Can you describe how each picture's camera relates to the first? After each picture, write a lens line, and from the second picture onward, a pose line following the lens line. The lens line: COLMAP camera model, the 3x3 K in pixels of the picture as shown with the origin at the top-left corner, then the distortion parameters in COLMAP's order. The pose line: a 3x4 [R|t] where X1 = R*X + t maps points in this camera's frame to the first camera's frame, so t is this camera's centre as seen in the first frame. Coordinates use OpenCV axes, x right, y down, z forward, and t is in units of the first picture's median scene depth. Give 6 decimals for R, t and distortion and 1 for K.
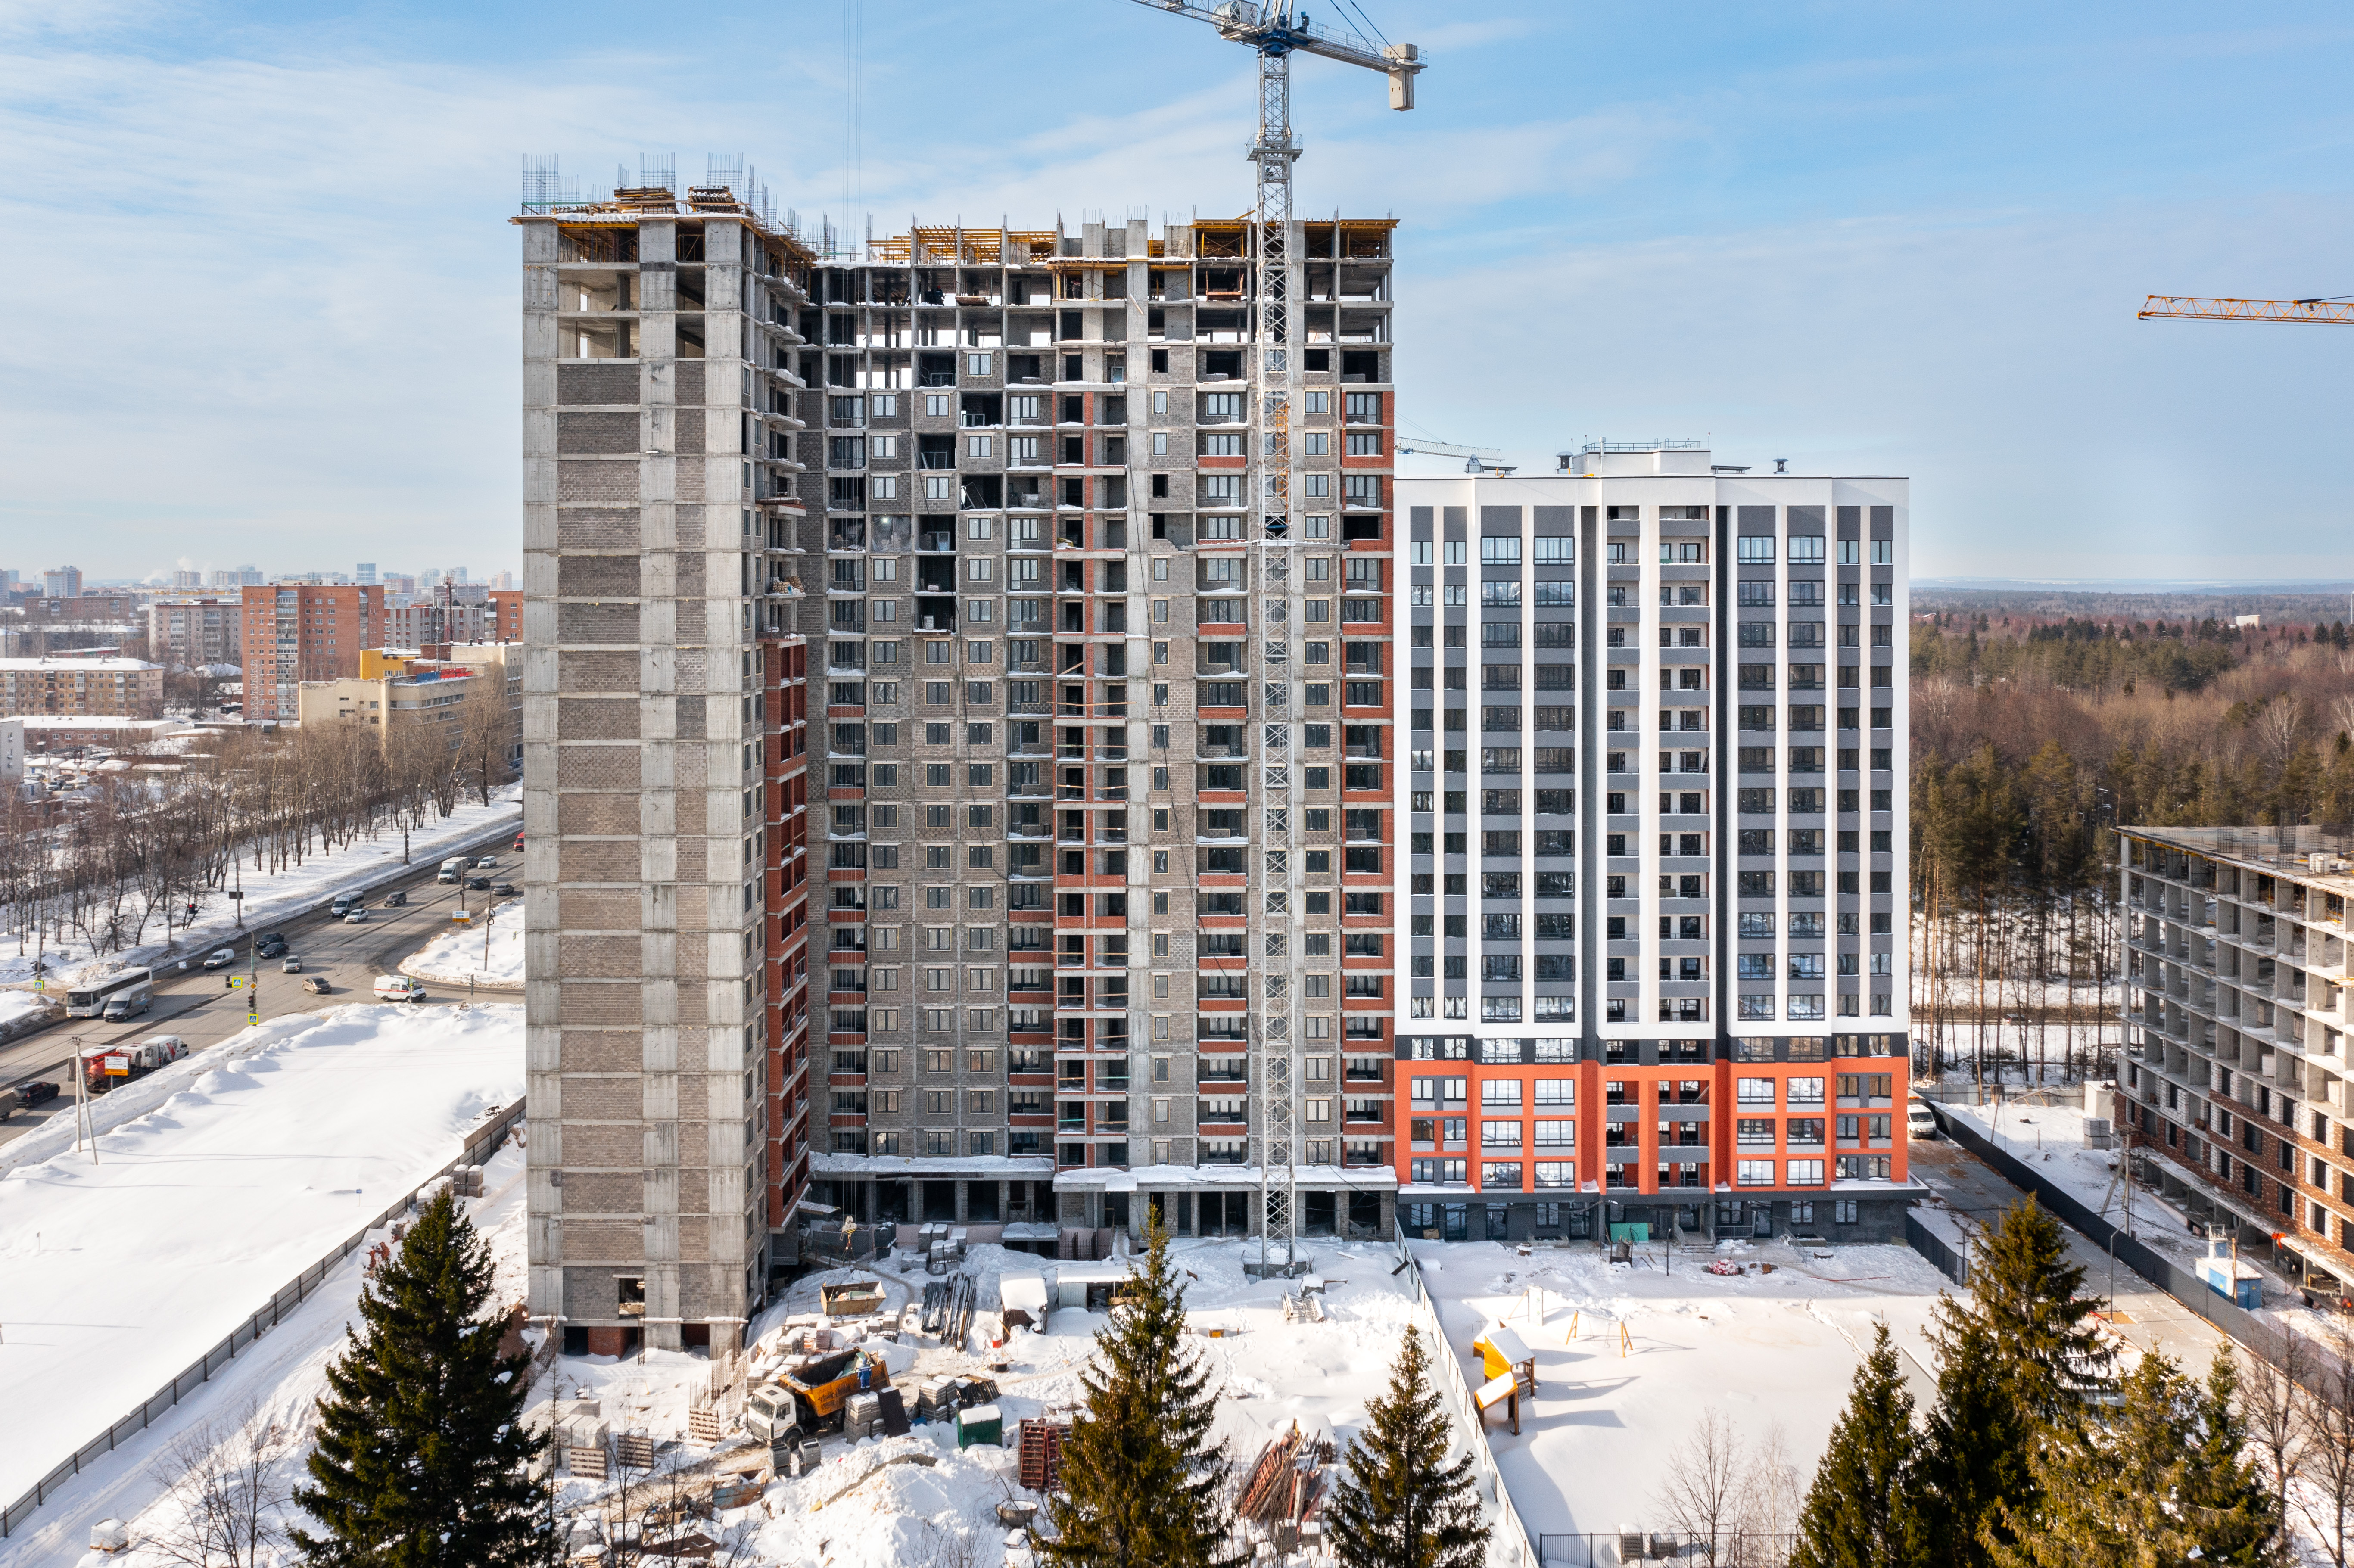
lens RADIAL K [[1925.5, 0, 1193.9], [0, 1925.5, 775.1], [0, 0, 1]] dist [0.048236, 0.000001]
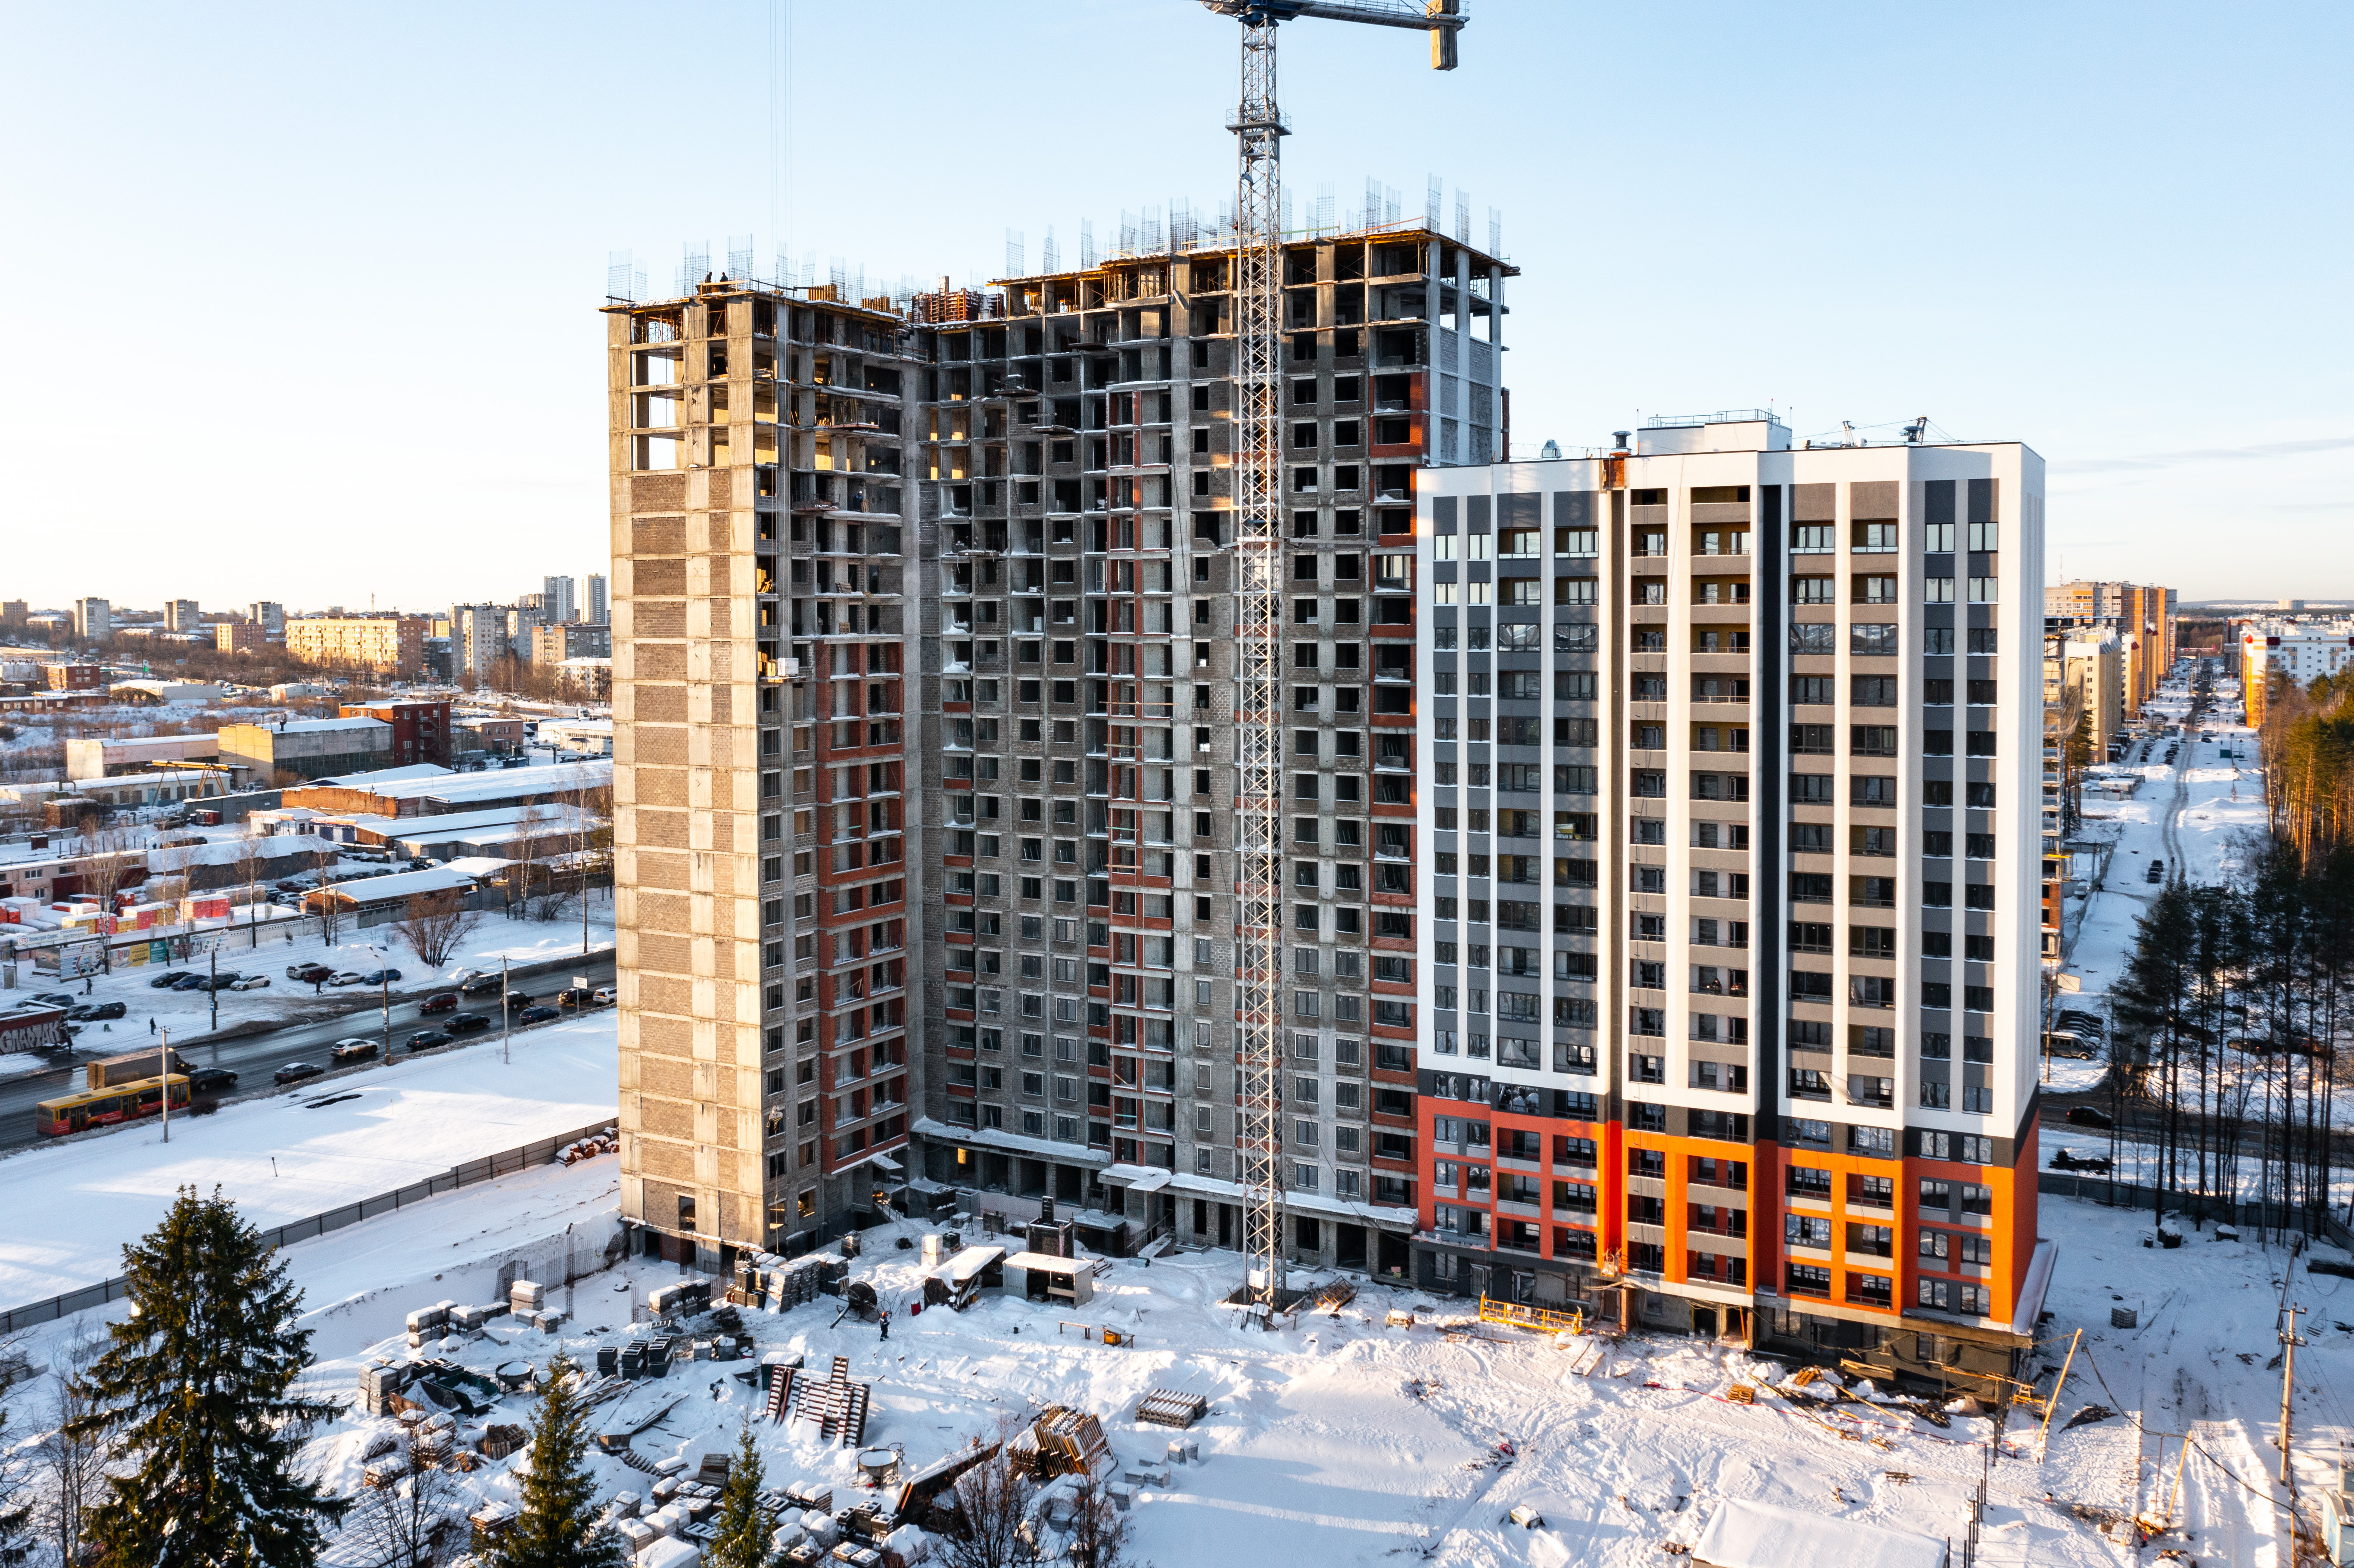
lens RADIAL K [[1925.5, 0, 1170.6], [0, 1925.5, 827.1], [0, 0, 1]] dist [0.048236, 0.000001]
pose [[0.876226, 0.054628, -0.478794, 0.448531], [-0.045971, 0.998498, 0.029794, -0.003651], [0.479703, -0.004095, 0.877421, 0.129145]]
